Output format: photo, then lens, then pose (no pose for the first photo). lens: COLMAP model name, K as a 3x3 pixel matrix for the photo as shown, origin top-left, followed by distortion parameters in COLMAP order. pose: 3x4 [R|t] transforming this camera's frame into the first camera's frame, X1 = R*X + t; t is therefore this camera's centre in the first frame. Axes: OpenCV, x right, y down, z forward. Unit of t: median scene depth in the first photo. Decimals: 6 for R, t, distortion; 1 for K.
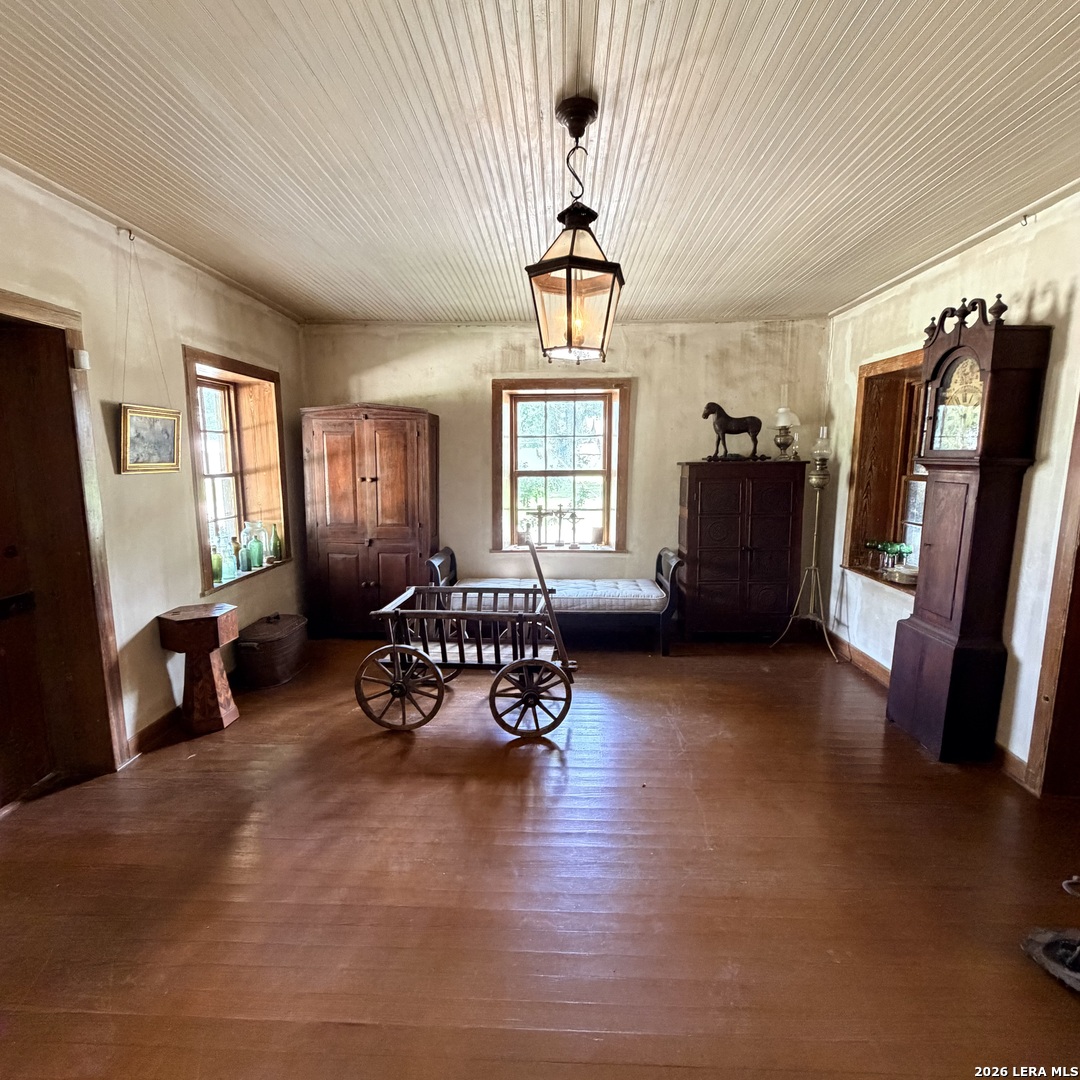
lens RADIAL K [[577.8, 0, 539.7], [0, 577.8, 540.5], [0, 0, 1]] dist [0.003530, -0.001195]
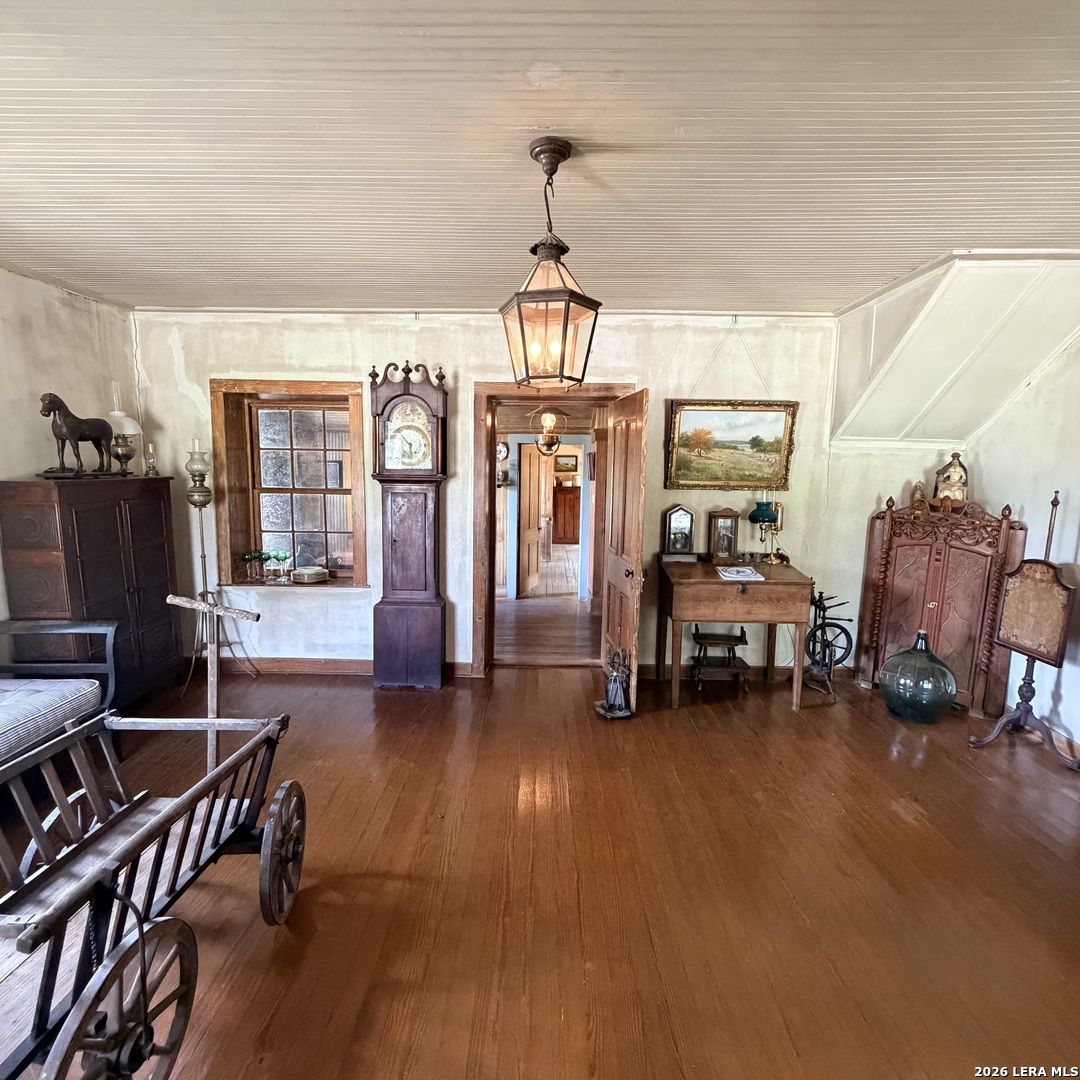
lens RADIAL K [[577.8, 0, 540.1], [0, 577.8, 543.8], [0, 0, 1]] dist [0.003530, -0.001195]
pose [[-0.030265, -0.130972, 0.990924, -0.472164], [0.133912, 0.981909, 0.133871, -0.086517], [-0.990531, 0.136748, -0.012179, 0.509008]]
